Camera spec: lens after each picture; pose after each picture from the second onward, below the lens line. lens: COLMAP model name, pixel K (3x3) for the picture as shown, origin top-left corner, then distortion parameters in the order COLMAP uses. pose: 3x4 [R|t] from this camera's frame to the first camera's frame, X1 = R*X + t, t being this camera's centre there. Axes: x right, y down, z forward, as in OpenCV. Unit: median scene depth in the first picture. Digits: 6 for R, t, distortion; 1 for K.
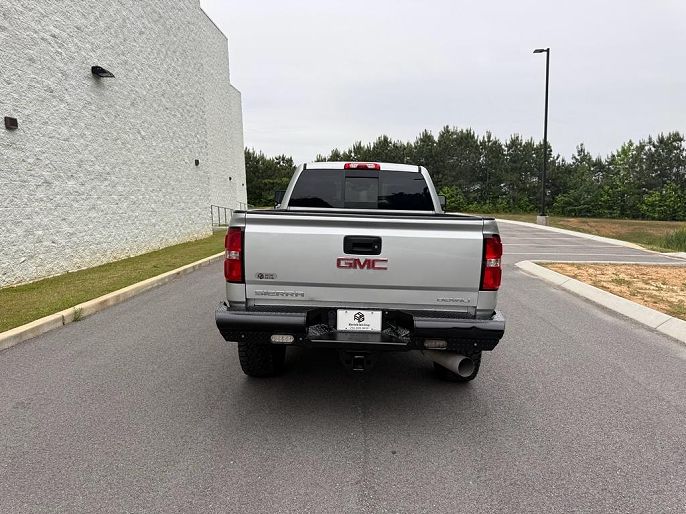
lens RADIAL K [[497.3, 0, 343.3], [0, 497.3, 254.5], [0, 0, 1]] dist [0.030076, -0.004770]
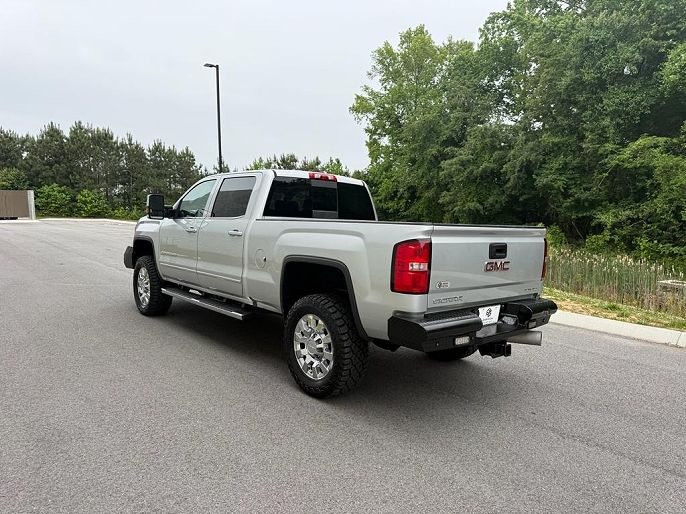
lens RADIAL K [[497.3, 0, 347.0], [0, 497.3, 259.9], [0, 0, 1]] dist [0.030076, -0.004770]
pose [[0.719679, -0.057396, 0.691930, -0.149896], [0.058404, 0.998050, 0.022042, -0.006386], [-0.691846, 0.024548, 0.721628, 0.055402]]
